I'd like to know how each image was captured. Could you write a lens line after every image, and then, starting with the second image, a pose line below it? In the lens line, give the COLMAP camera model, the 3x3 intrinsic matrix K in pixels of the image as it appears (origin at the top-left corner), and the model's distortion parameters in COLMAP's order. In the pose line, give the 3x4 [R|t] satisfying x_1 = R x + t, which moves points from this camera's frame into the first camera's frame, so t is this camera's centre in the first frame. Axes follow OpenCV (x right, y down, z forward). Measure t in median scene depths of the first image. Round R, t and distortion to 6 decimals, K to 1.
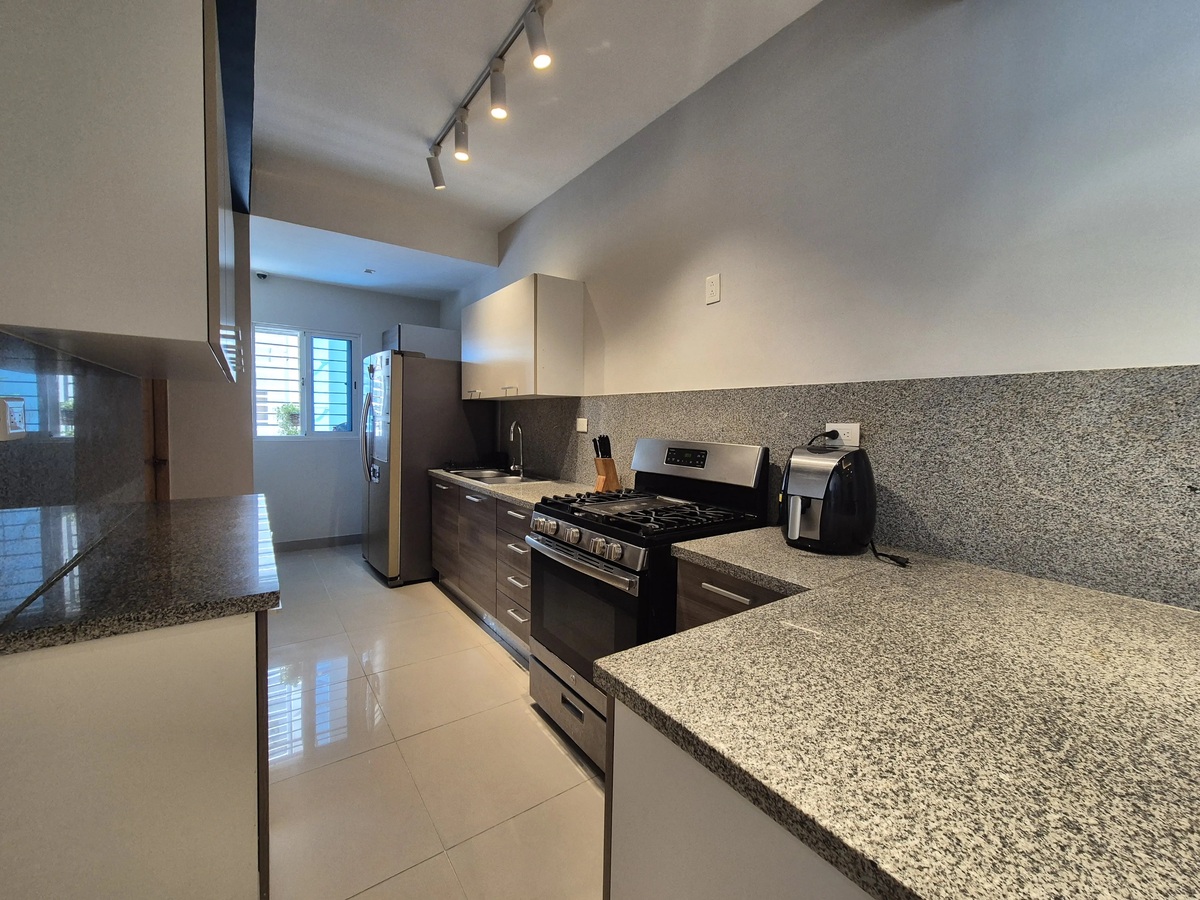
lens RADIAL K [[492.9, 0, 600.1], [0, 492.9, 448.0], [0, 0, 1]] dist [-0.000854, -0.000171]
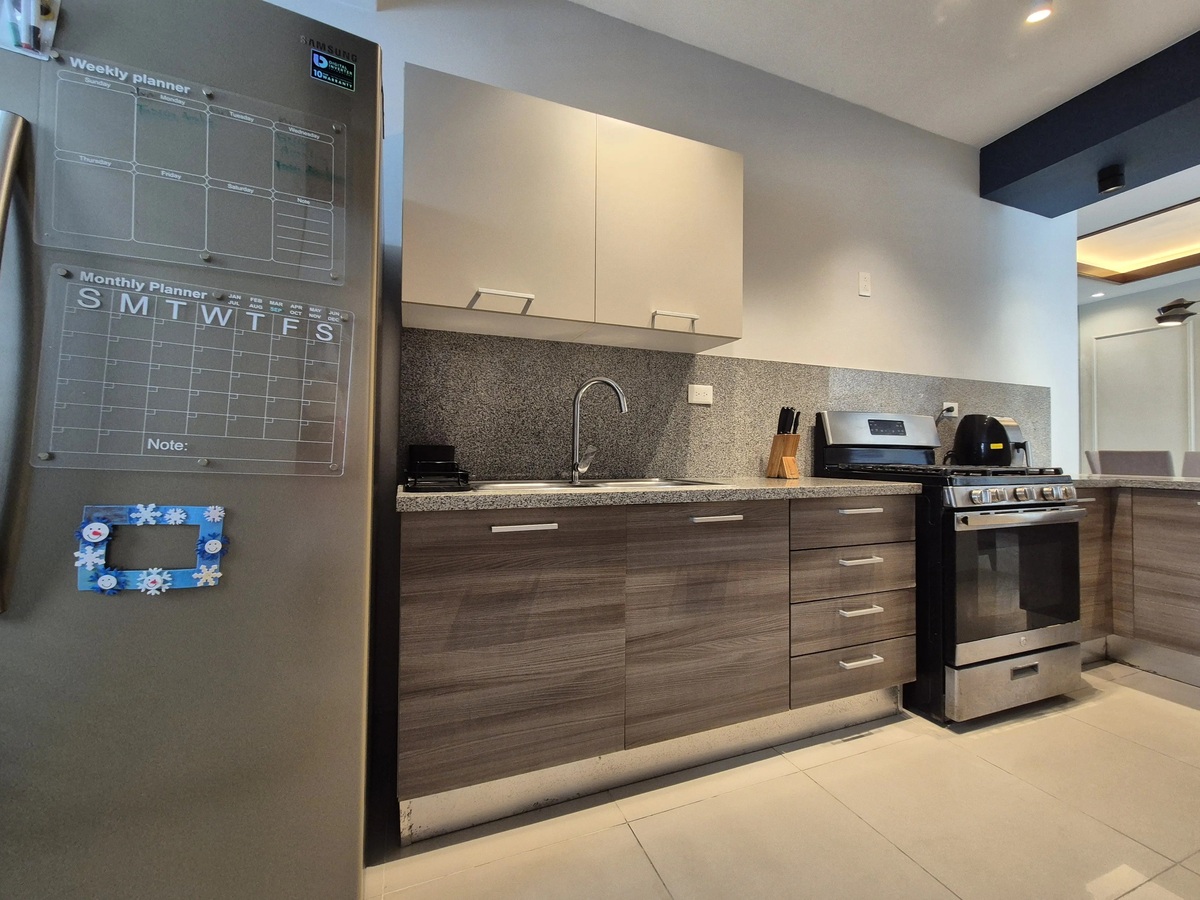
lens RADIAL K [[492.9, 0, 599.0], [0, 492.9, 446.0], [0, 0, 1]] dist [-0.000854, -0.000171]
pose [[0.241070, -0.000277, 0.970508, -0.896810], [0.053173, 0.998502, -0.012923, 0.033761], [-0.969050, 0.054720, 0.240724, 1.152559]]
